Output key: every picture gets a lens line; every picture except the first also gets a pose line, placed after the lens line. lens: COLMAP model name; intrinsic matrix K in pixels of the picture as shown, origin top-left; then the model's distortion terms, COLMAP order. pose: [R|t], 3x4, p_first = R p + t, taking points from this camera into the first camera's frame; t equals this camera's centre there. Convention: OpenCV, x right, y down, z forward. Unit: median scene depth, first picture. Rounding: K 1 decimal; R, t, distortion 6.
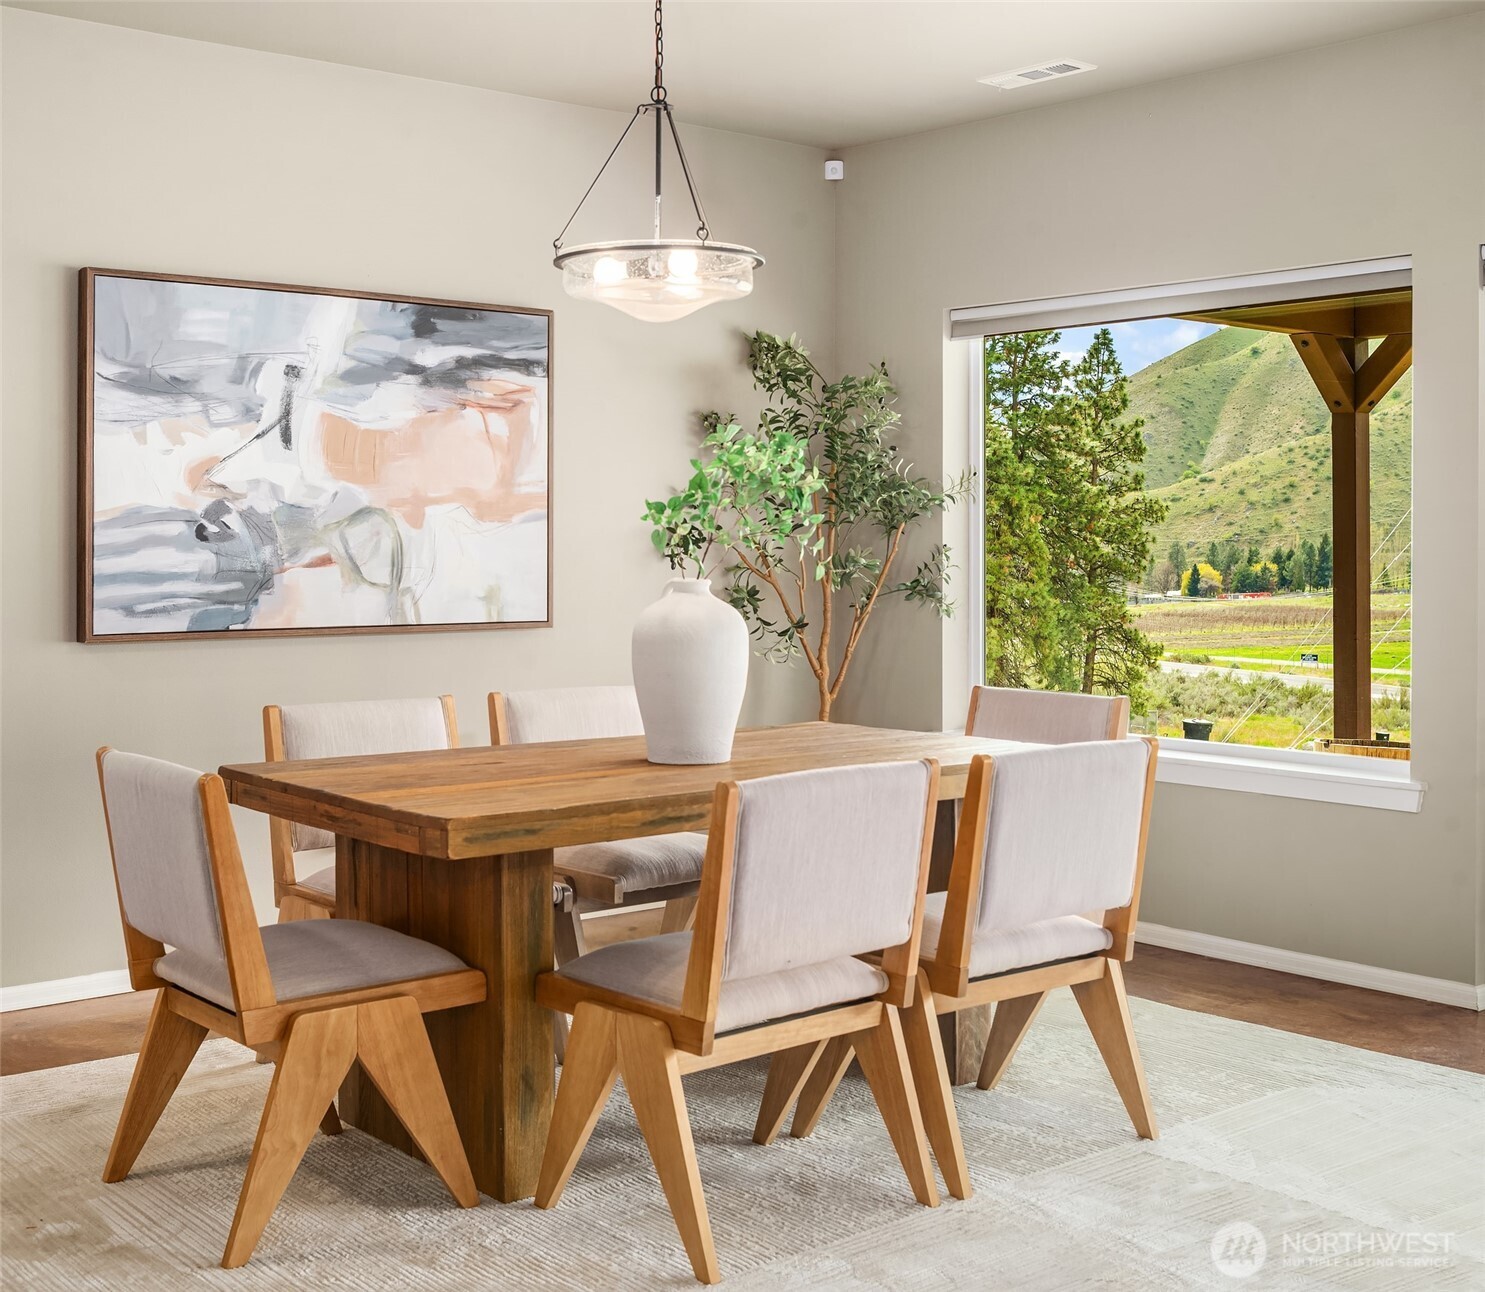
lens RADIAL K [[1982.1, 0, 744.9], [0, 1982.1, 650.0], [0, 0, 1]] dist [-0.020142, 0.000000]
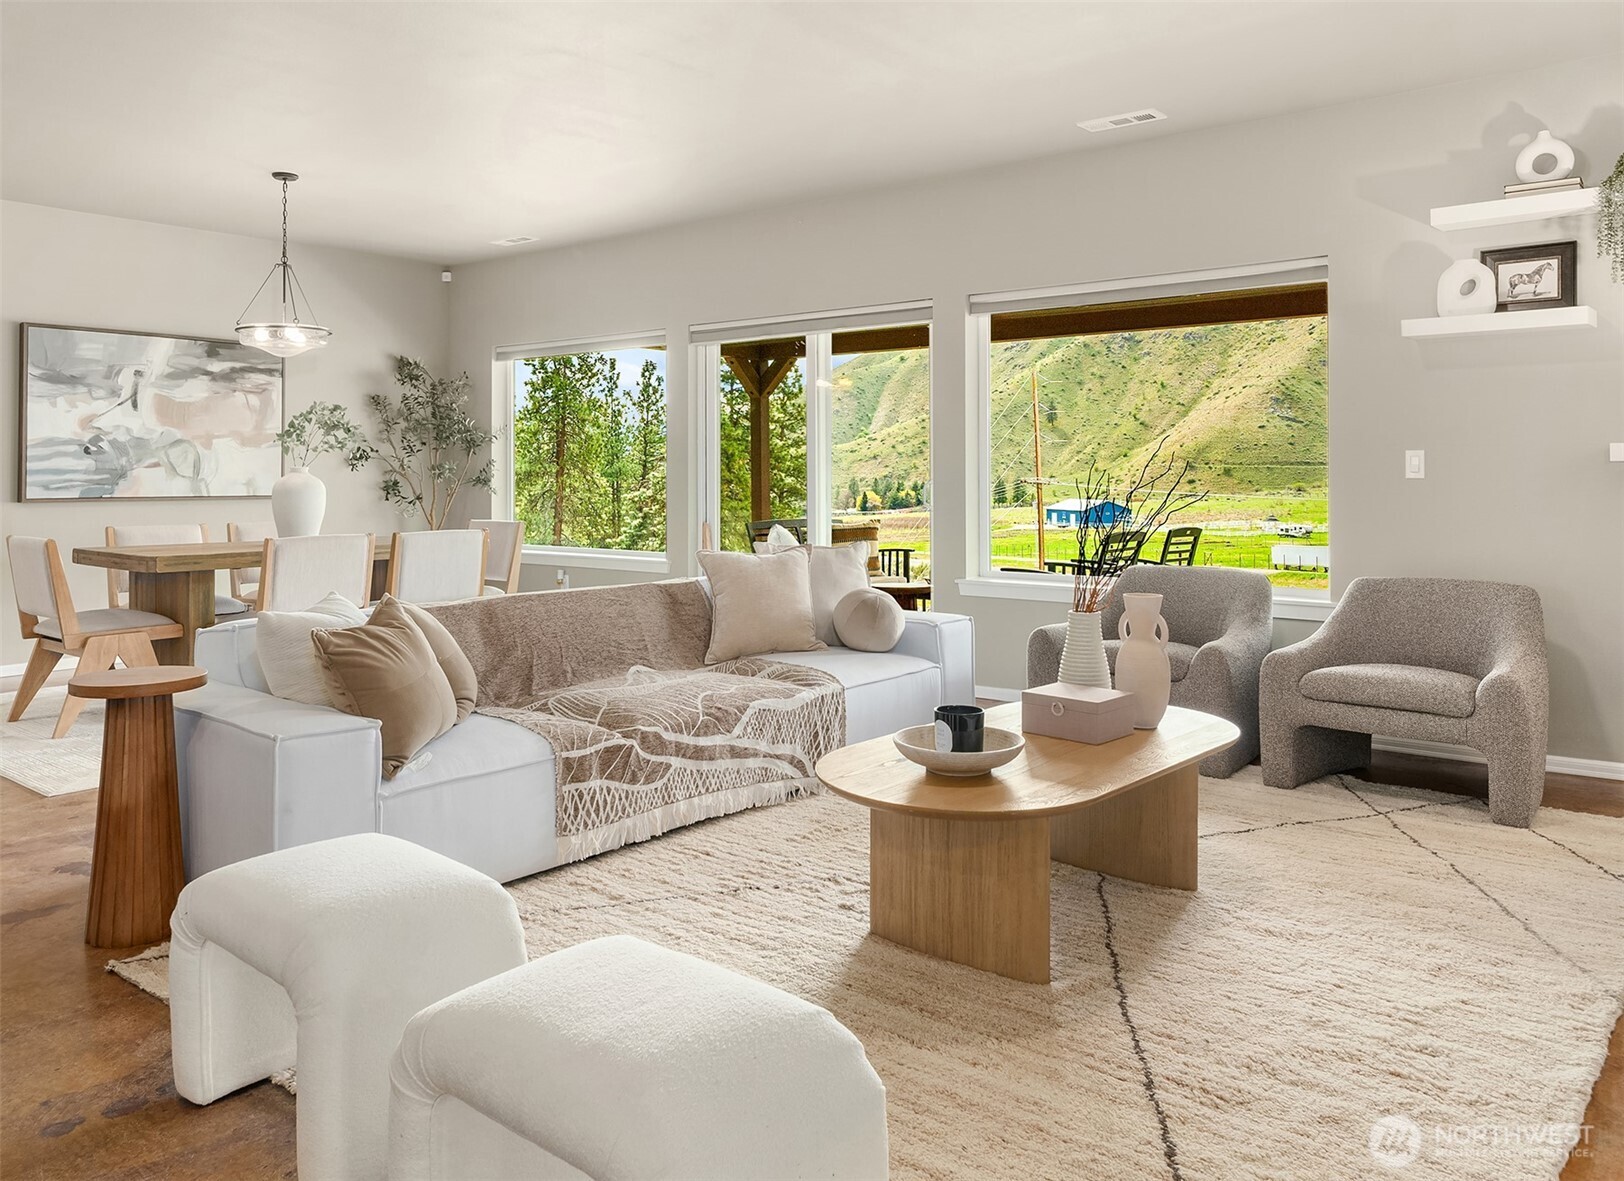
lens RADIAL K [[1280.4, 0, 810.0], [0, 1280.4, 504.6], [0, 0, 1]] dist [0.028149, 0.006504]
pose [[0.984357, -0.007672, 0.176016, 0.216202], [0.013712, 0.999357, -0.033128, 0.048981], [-0.175649, 0.035023, 0.983830, -0.431586]]
